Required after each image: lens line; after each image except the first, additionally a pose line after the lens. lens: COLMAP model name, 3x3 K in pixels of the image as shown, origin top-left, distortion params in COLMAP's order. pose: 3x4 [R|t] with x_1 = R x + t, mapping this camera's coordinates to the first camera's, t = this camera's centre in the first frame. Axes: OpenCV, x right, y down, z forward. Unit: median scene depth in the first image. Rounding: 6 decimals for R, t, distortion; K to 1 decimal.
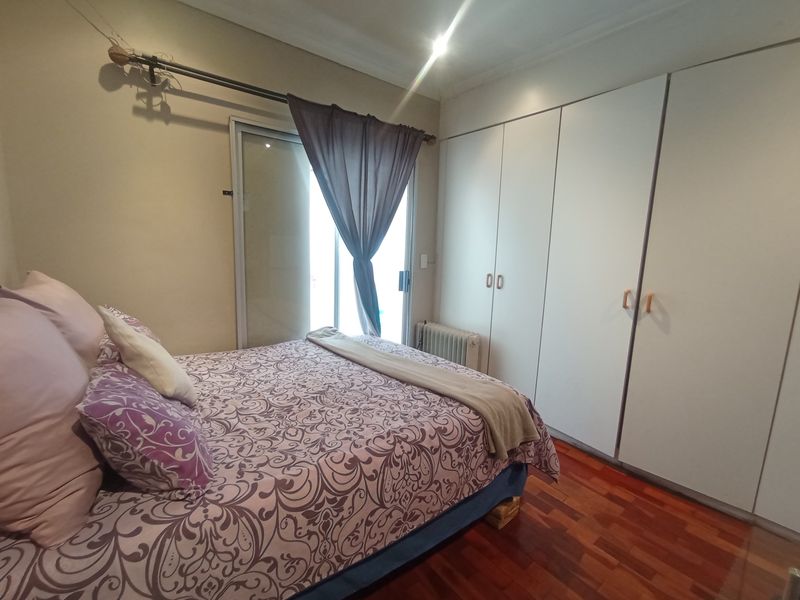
lens RADIAL K [[363.6, 0, 400.0], [0, 363.6, 300.0], [0, 0, 1]] dist [0.003280, 0.000826]
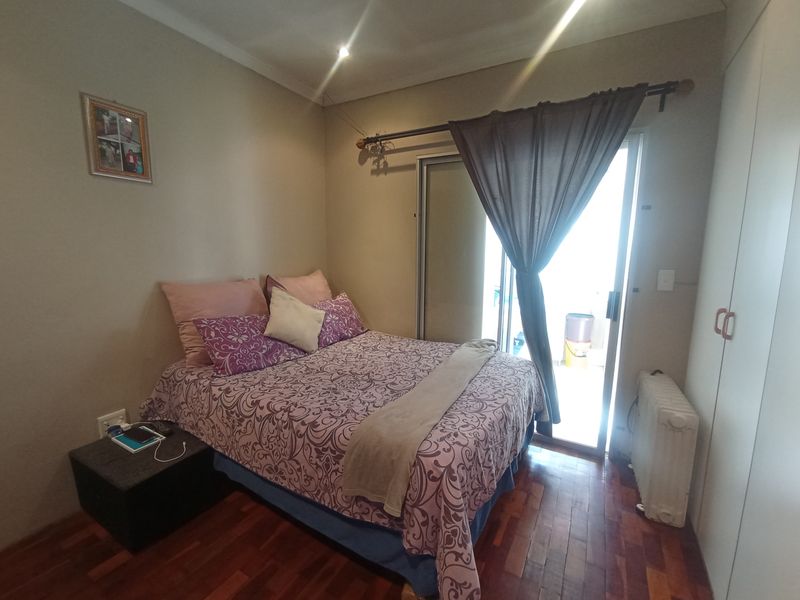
lens RADIAL K [[348.3, 0, 400.0], [0, 348.3, 300.0], [0, 0, 1]] dist [0.035728, 0.000149]
pose [[0.376102, 0.126830, -0.917857, 0.830745], [-0.136239, 0.987391, 0.080613, -0.102089], [0.916508, 0.094729, 0.388639, 0.571574]]
